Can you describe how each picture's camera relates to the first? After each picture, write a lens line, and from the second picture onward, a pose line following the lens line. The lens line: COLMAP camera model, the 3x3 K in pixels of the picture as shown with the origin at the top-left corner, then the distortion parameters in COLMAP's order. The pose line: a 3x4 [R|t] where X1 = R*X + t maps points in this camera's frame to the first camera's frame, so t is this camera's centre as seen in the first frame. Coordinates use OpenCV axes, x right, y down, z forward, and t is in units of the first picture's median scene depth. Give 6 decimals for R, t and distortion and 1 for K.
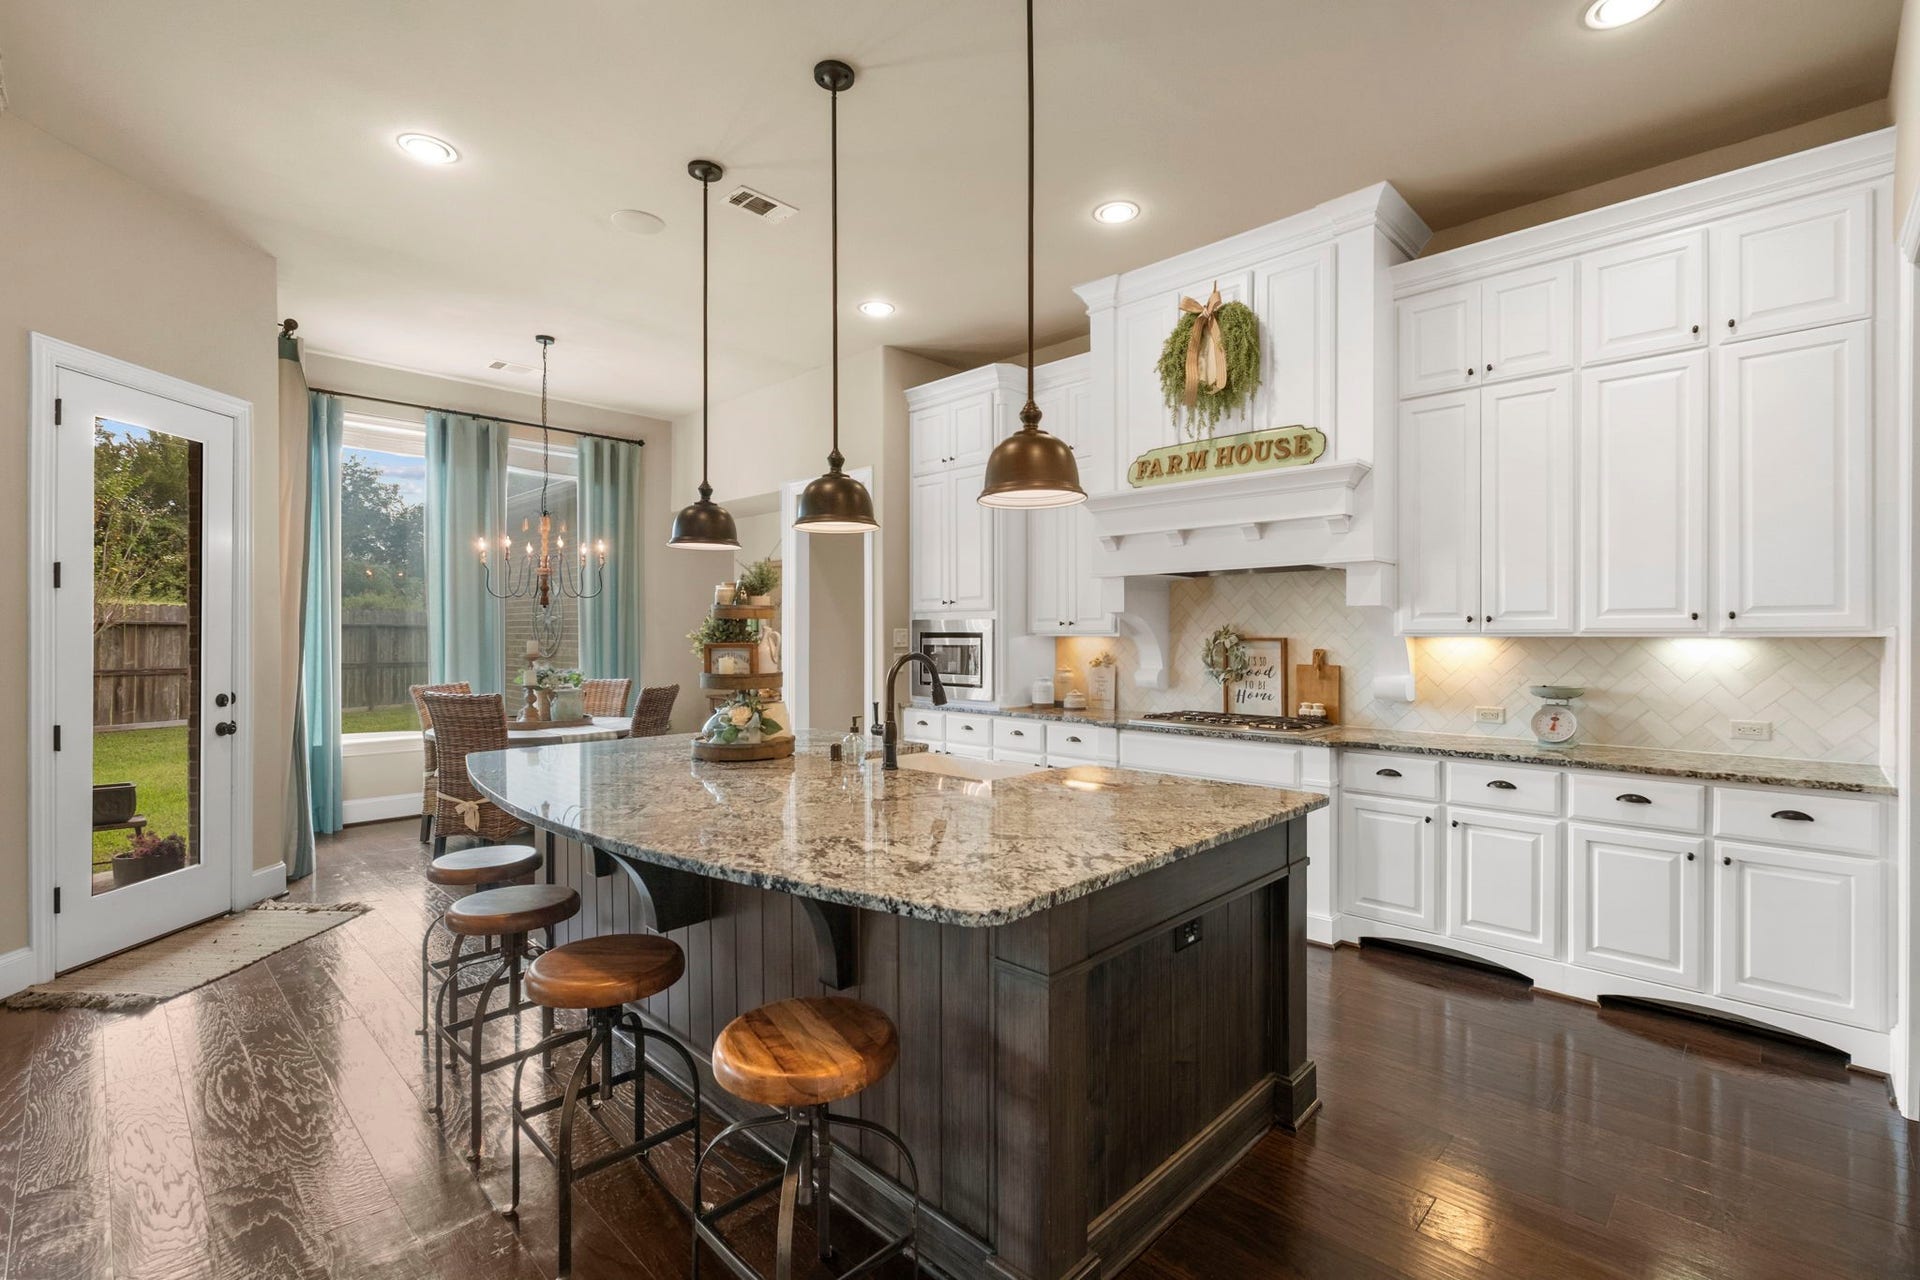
lens RADIAL K [[860.1, 0, 953.8], [0, 860.1, 643.6], [0, 0, 1]] dist [0.001472, -0.000395]
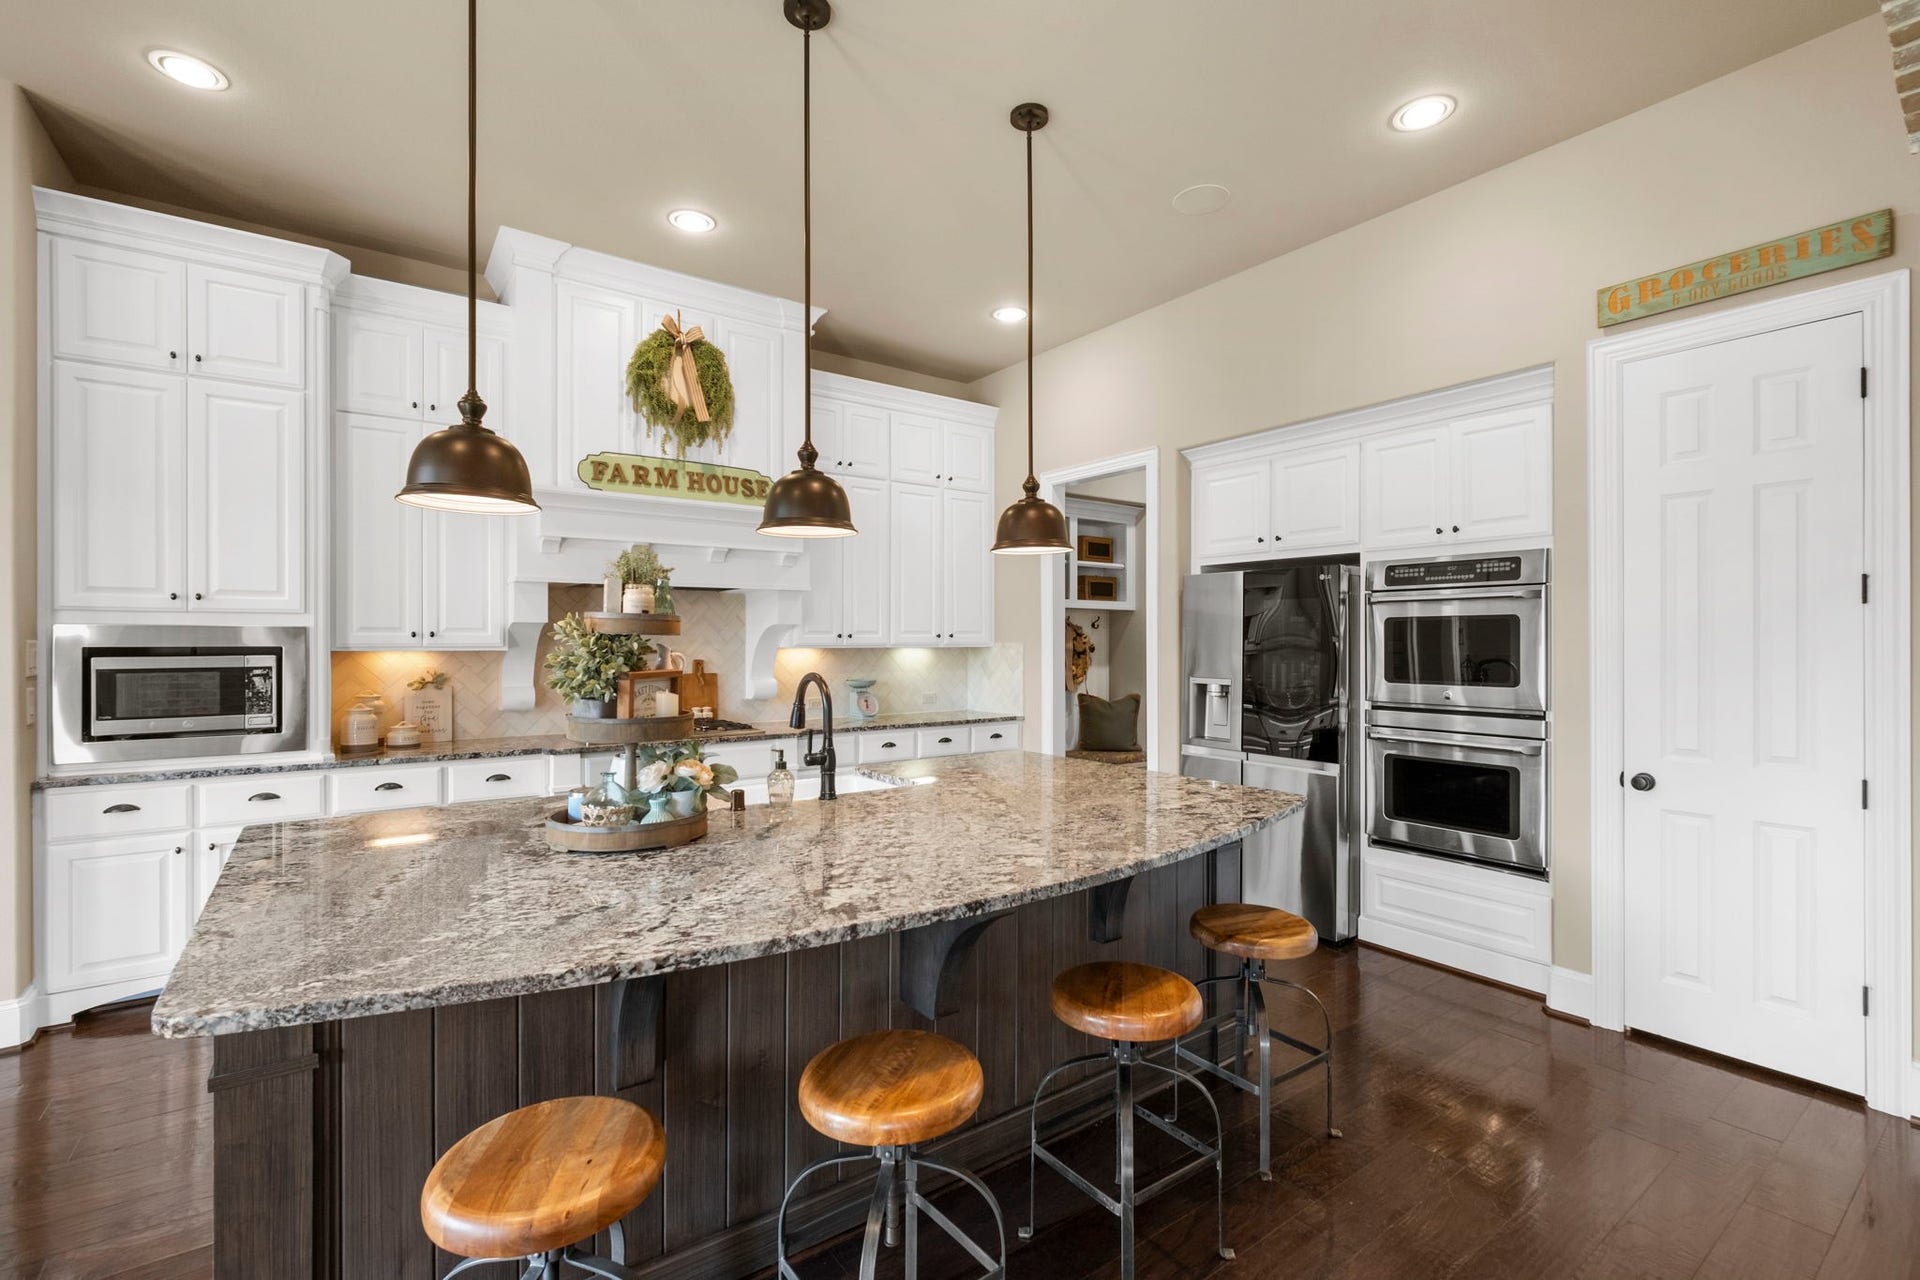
lens RADIAL K [[860.1, 0, 969.9], [0, 860.1, 642.6], [0, 0, 1]] dist [0.001472, -0.000395]
pose [[0.156570, -0.014486, 0.987561, -0.646277], [-0.001064, 0.999889, 0.014836, -0.032703], [-0.987666, -0.003374, 0.156537, 0.470515]]
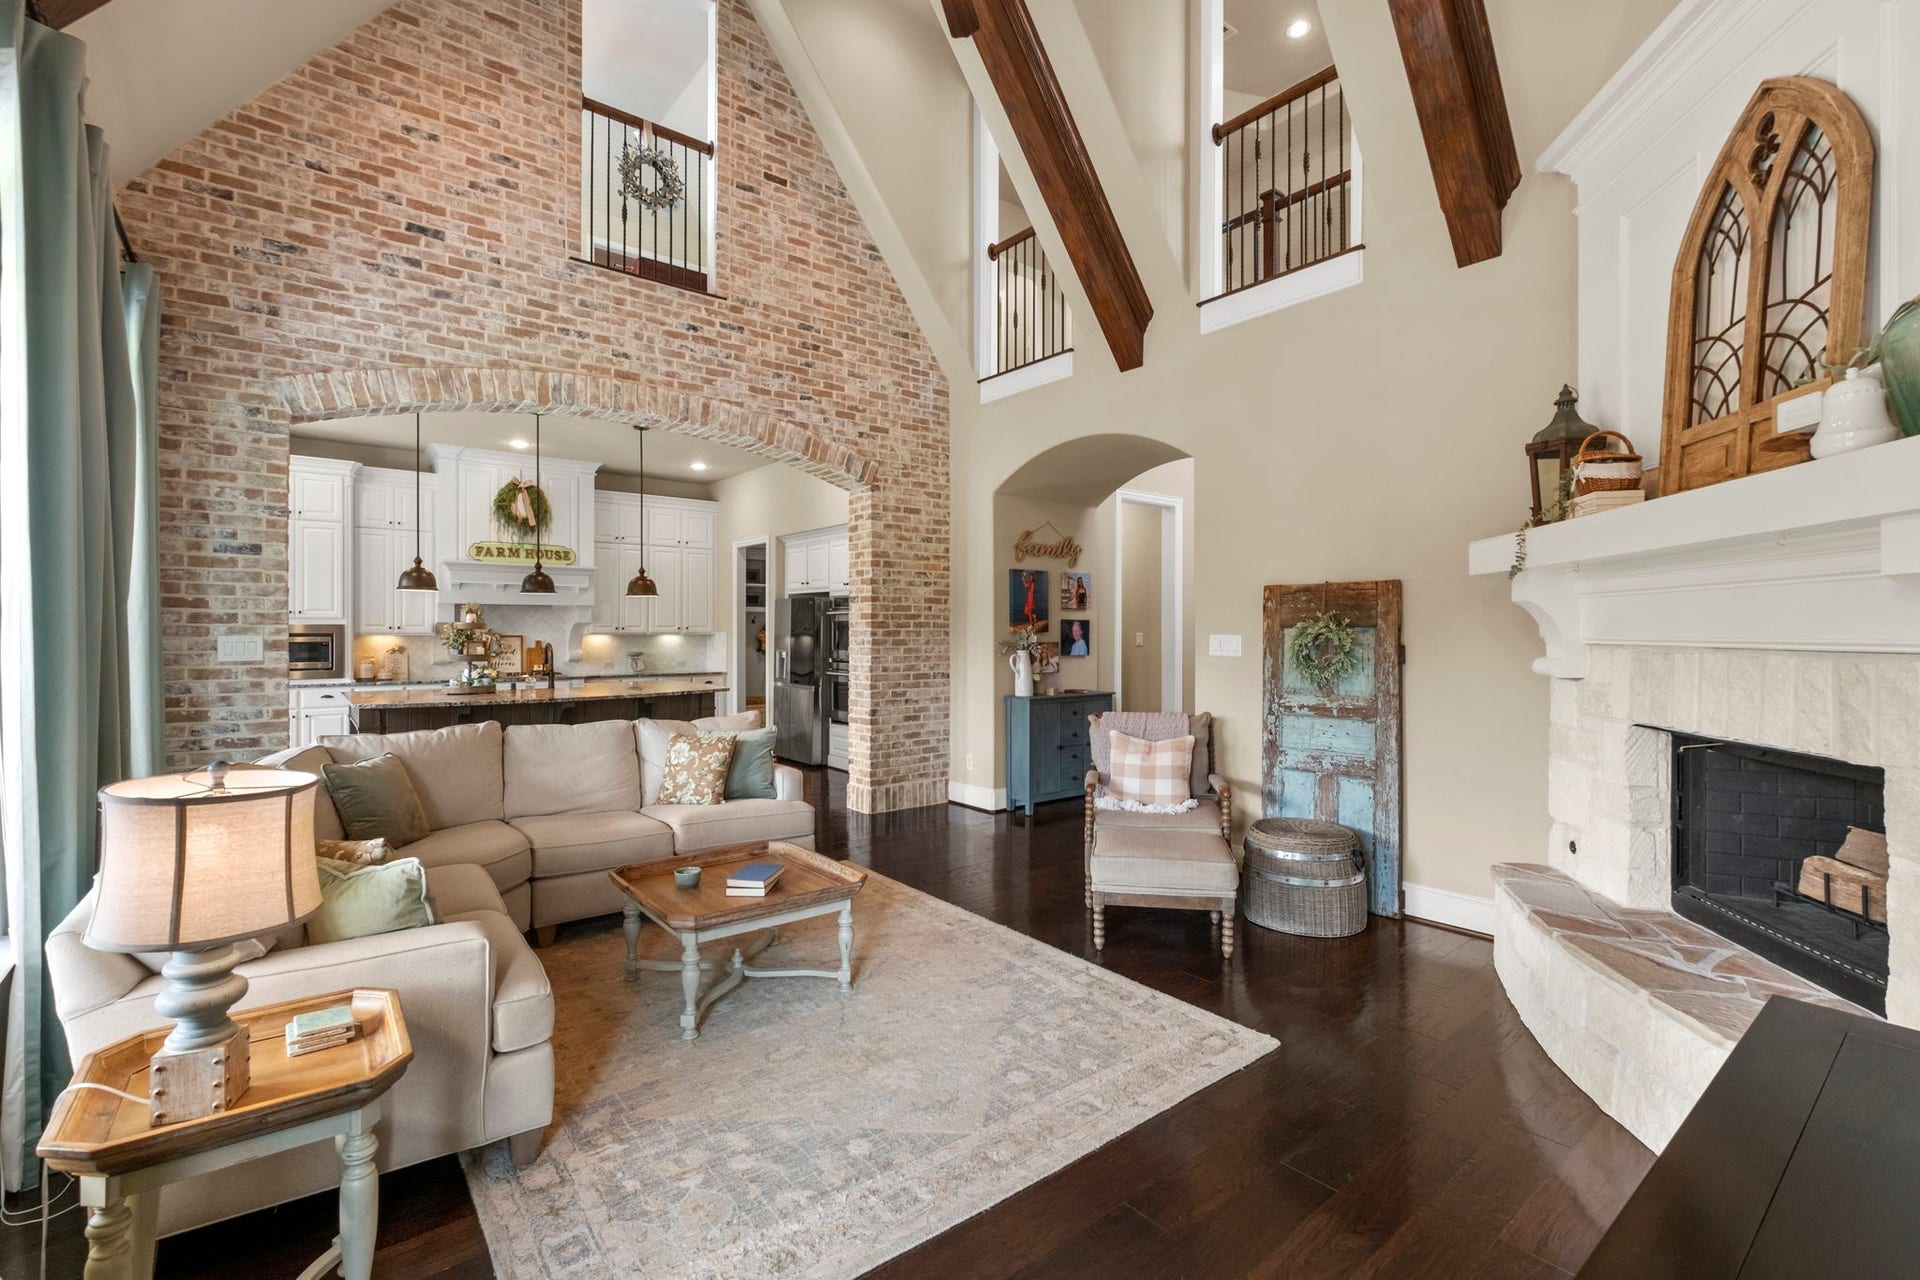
lens RADIAL K [[847.1, 0, 964.8], [0, 847.1, 632.9], [0, 0, 1]] dist [-0.001349, 0.000516]
pose [[0.106495, -0.014957, 0.994201, -1.618324], [-0.002930, 0.999878, 0.015356, -0.048804], [-0.994309, -0.004548, 0.106438, -0.314363]]
